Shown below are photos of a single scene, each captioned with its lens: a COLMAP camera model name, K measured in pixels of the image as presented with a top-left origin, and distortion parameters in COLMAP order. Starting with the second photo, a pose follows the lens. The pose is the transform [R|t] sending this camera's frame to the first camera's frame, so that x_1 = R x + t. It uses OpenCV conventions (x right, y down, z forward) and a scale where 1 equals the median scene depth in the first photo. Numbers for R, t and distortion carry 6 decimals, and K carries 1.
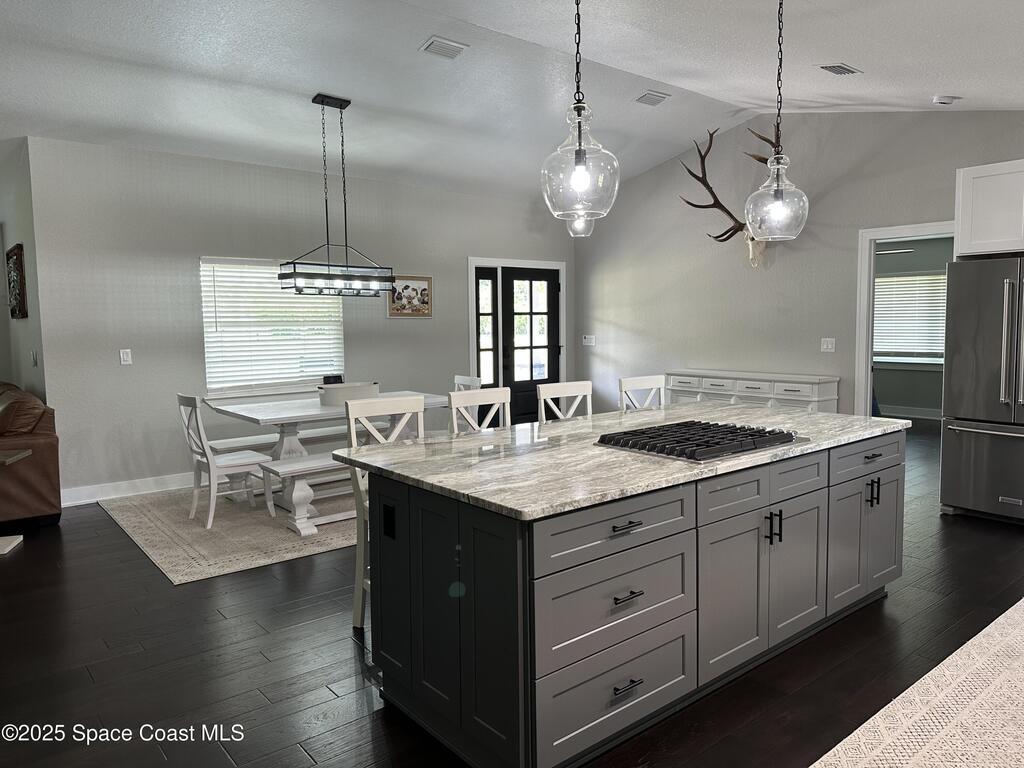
lens RADIAL K [[723.6, 0, 516.6], [0, 723.6, 379.8], [0, 0, 1]] dist [0.021694, -0.012942]
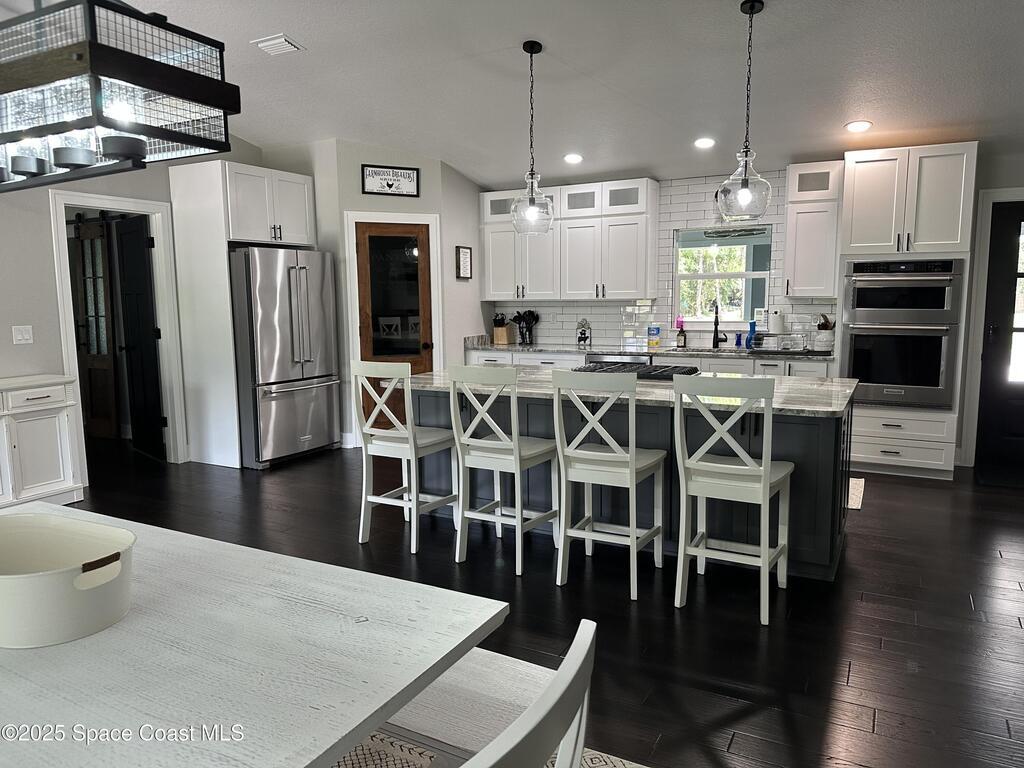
lens RADIAL K [[723.6, 0, 513.8], [0, 723.6, 388.3], [0, 0, 1]] dist [0.021694, -0.012942]
pose [[-0.383021, -0.106114, 0.917625, -0.479750], [0.092073, 0.984047, 0.152227, -0.063570], [-0.919140, 0.142795, -0.367140, 0.851261]]
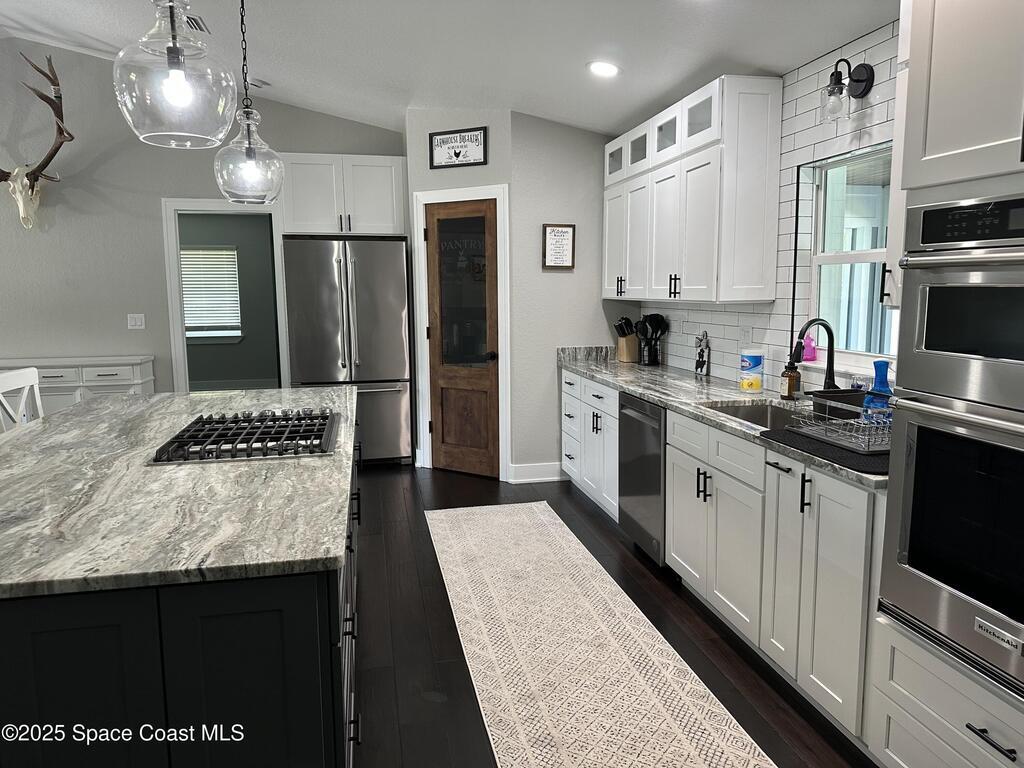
lens RADIAL K [[723.6, 0, 511.0], [0, 723.6, 381.9], [0, 0, 1]] dist [0.021694, -0.012942]
pose [[0.472706, -0.110013, 0.874326, -0.163685], [0.078259, 0.993497, 0.082698, -0.011922], [-0.877738, 0.029332, 0.478242, 0.155690]]
